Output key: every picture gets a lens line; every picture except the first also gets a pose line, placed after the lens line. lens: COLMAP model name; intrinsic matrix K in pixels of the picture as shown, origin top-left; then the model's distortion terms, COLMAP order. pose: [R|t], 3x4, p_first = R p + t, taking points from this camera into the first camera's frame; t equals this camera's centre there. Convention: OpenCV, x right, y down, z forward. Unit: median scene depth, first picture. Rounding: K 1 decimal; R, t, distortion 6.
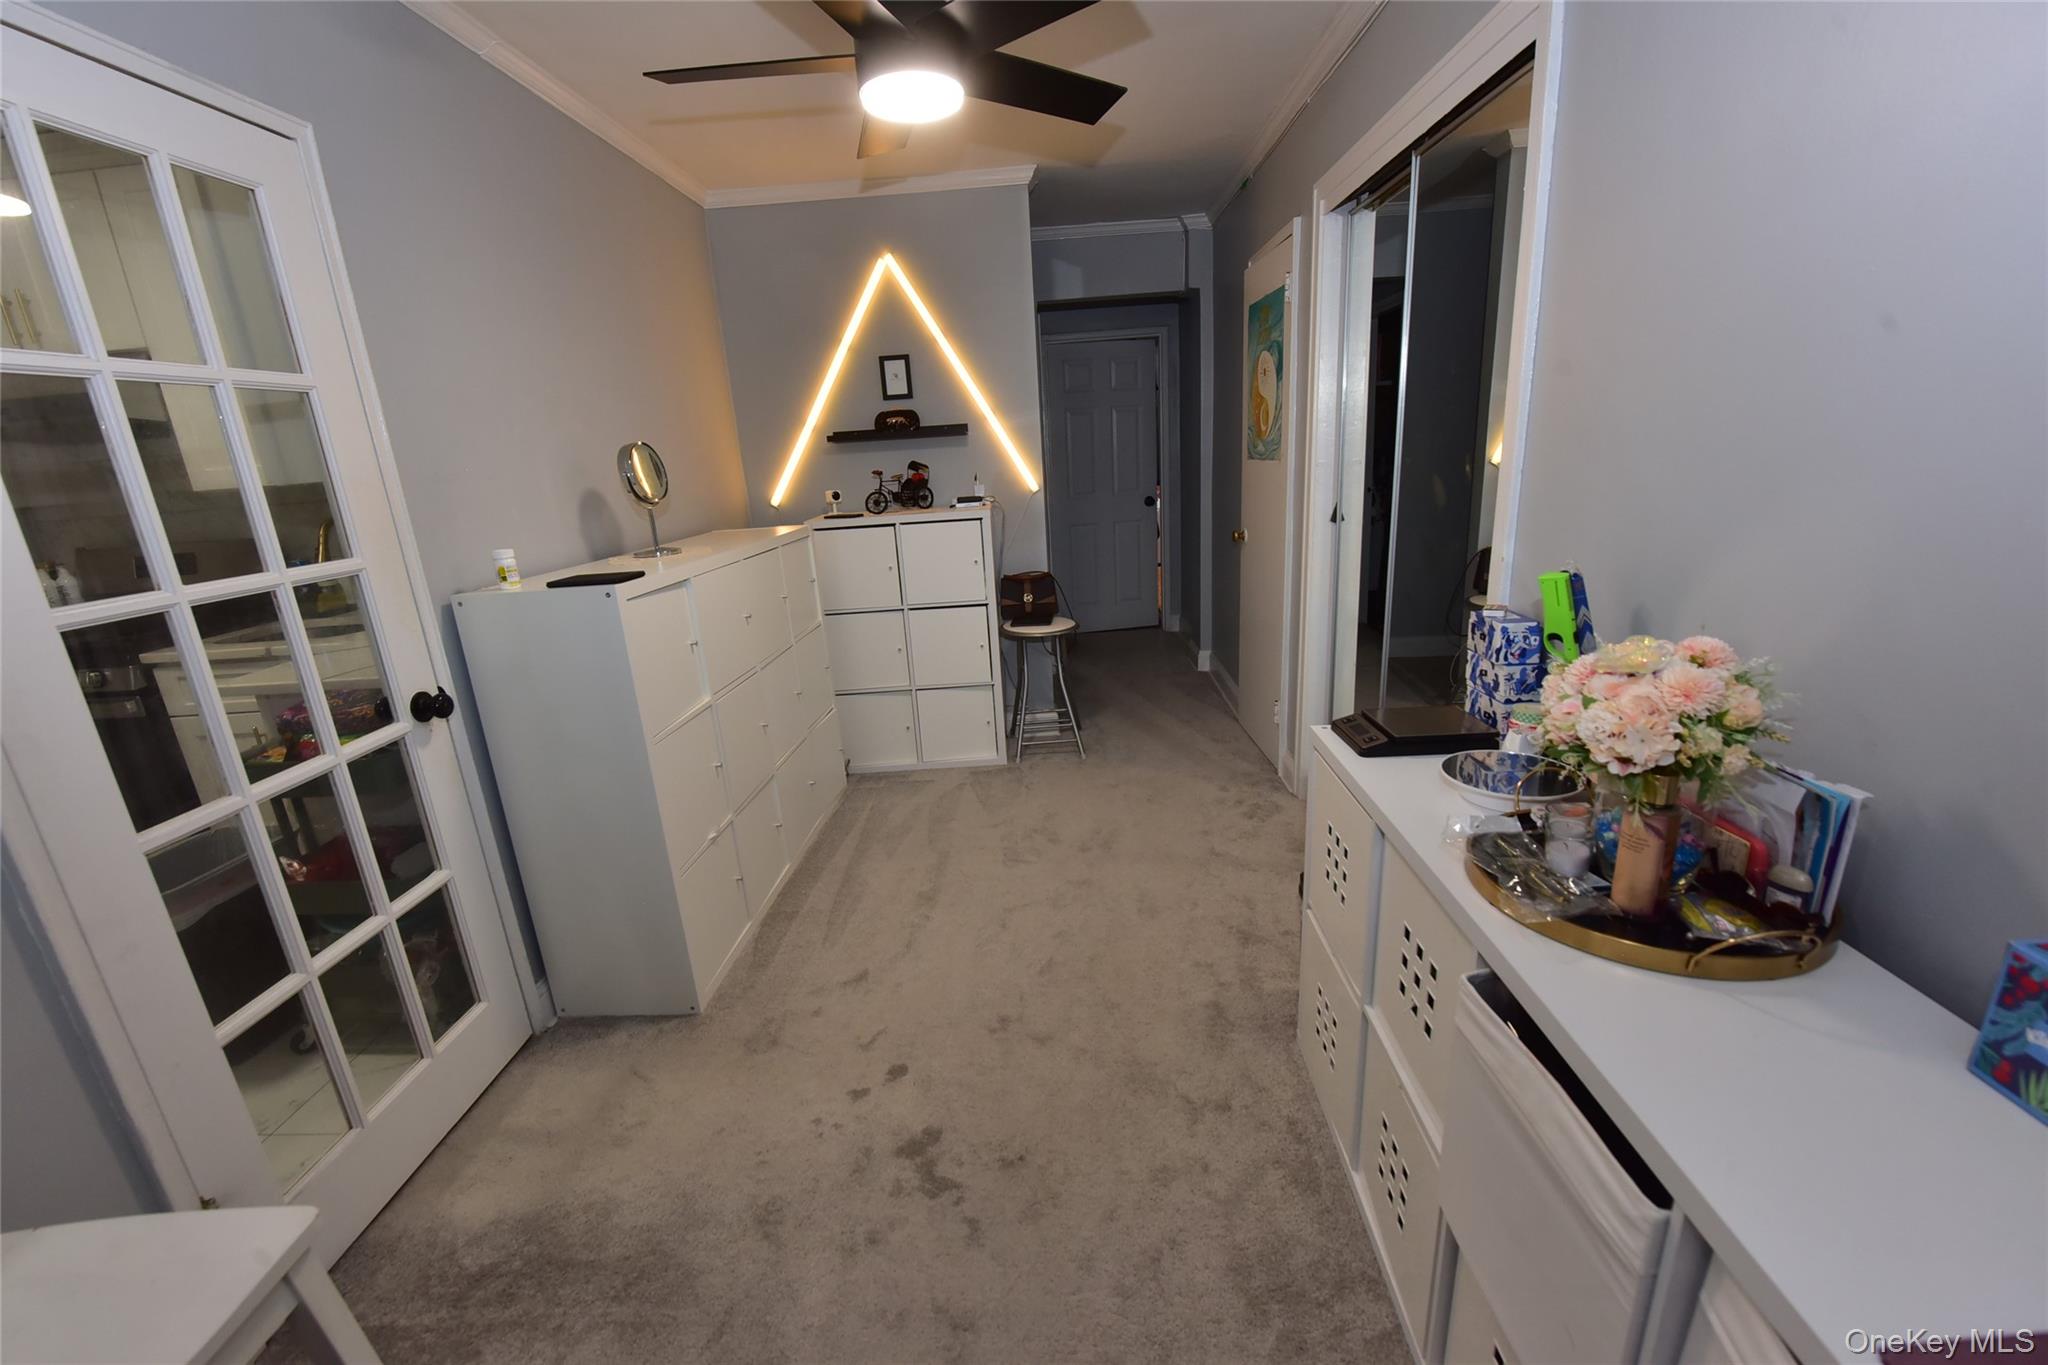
lens RADIAL K [[835.1, 0, 1024.8], [0, 835.1, 686.3], [0, 0, 1]] dist [-0.004431, -0.000776]
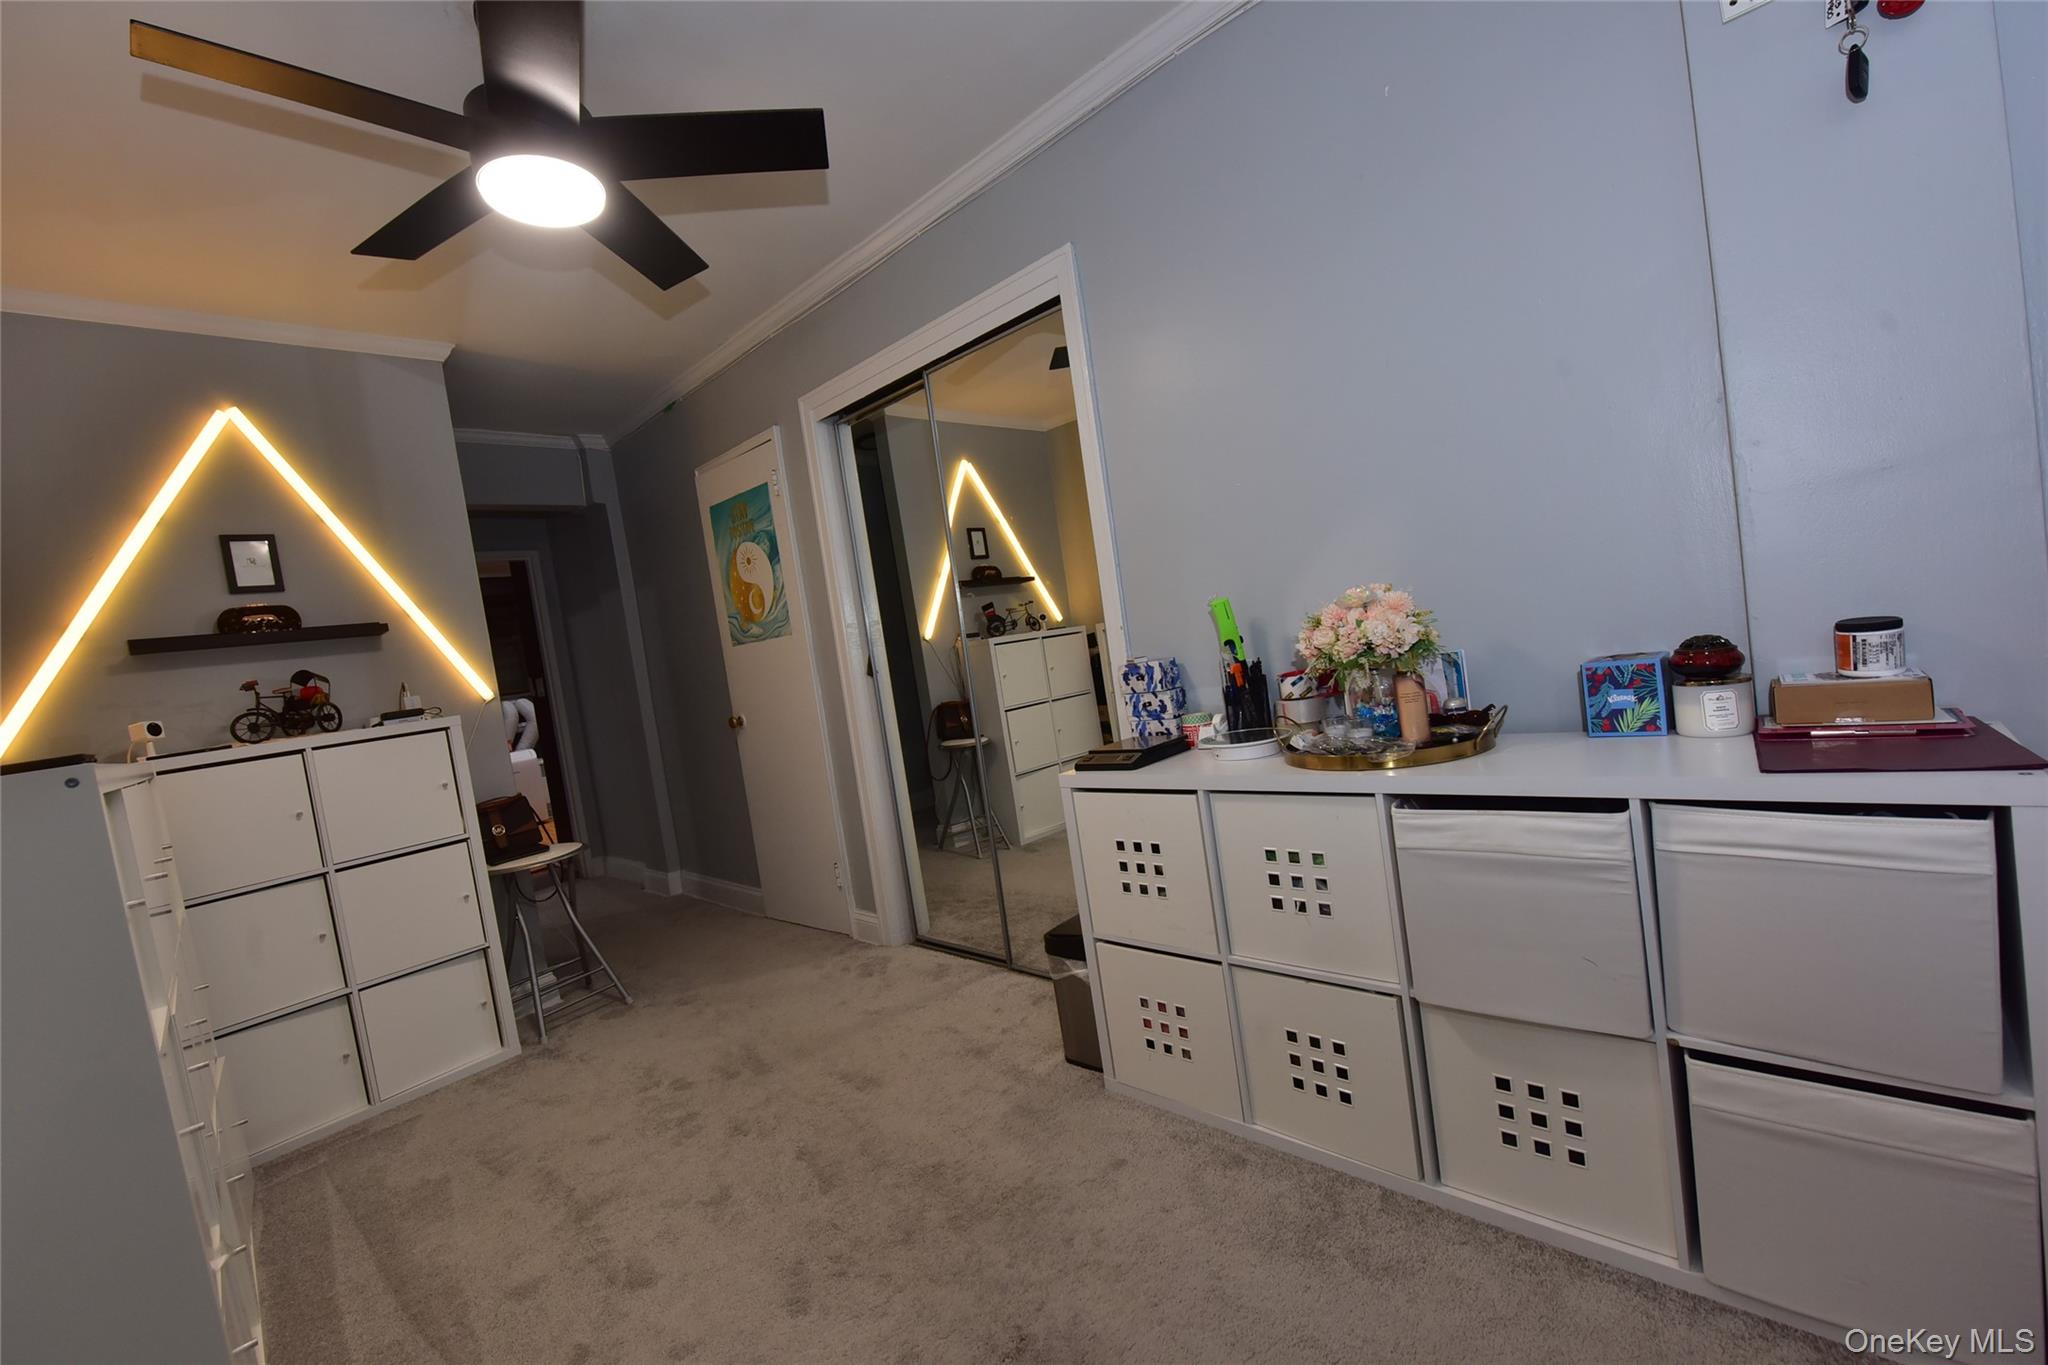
lens RADIAL K [[835.1, 0, 1020.5], [0, 835.1, 684.5], [0, 0, 1]] dist [-0.004431, -0.000776]
pose [[0.660861, -0.077306, 0.746516, -0.263230], [0.309654, 0.934156, -0.177387, 0.058775], [-0.683650, 0.348390, 0.641286, 0.129293]]
